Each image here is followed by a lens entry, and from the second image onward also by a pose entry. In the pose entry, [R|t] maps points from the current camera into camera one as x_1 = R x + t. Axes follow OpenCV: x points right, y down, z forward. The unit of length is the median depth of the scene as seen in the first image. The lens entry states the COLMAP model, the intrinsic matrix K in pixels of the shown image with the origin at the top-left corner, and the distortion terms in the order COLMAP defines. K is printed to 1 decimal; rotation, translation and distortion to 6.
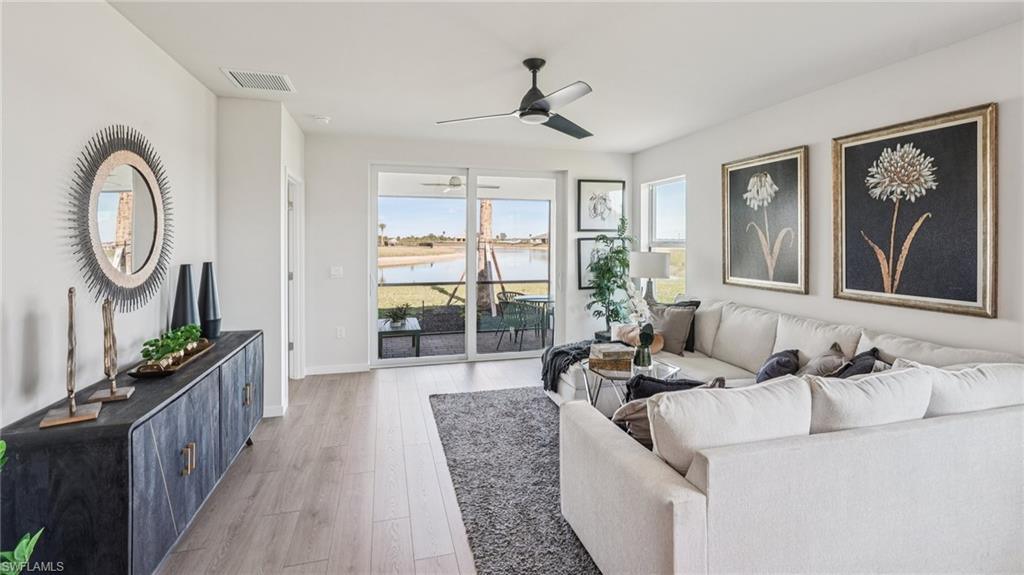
lens RADIAL K [[453.6, 0, 511.0], [0, 453.6, 242.5], [0, 0, 1]] dist [0.000742, 0.000033]
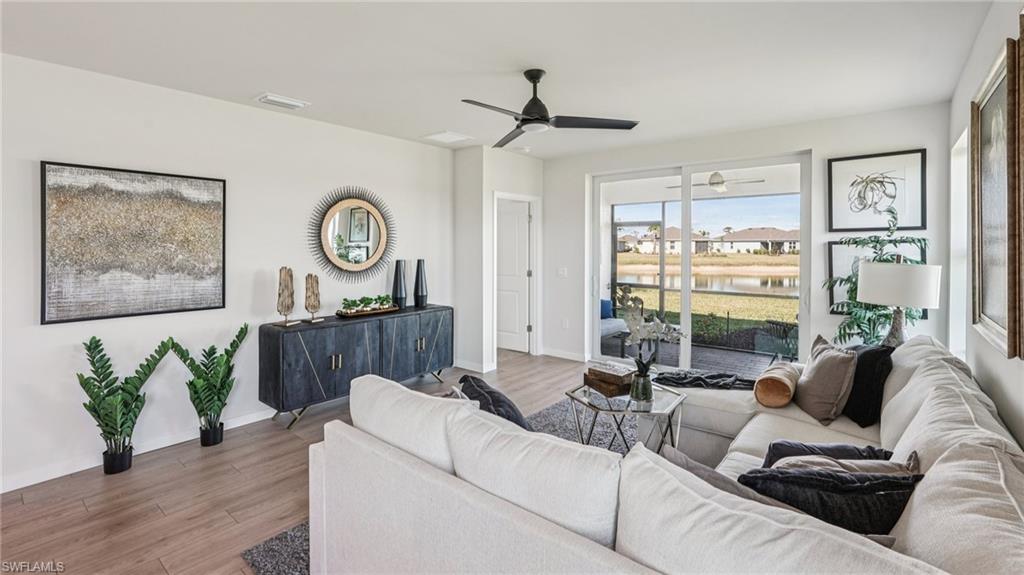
lens RADIAL K [[455.9, 0, 511.3], [0, 455.9, 248.7], [0, 0, 1]] dist [-0.017980, -0.000049]
pose [[0.567324, 0.003752, -0.823486, 0.503617], [-0.001409, 0.999993, 0.003586, -0.000128], [0.823494, -0.000874, 0.567325, 0.209510]]
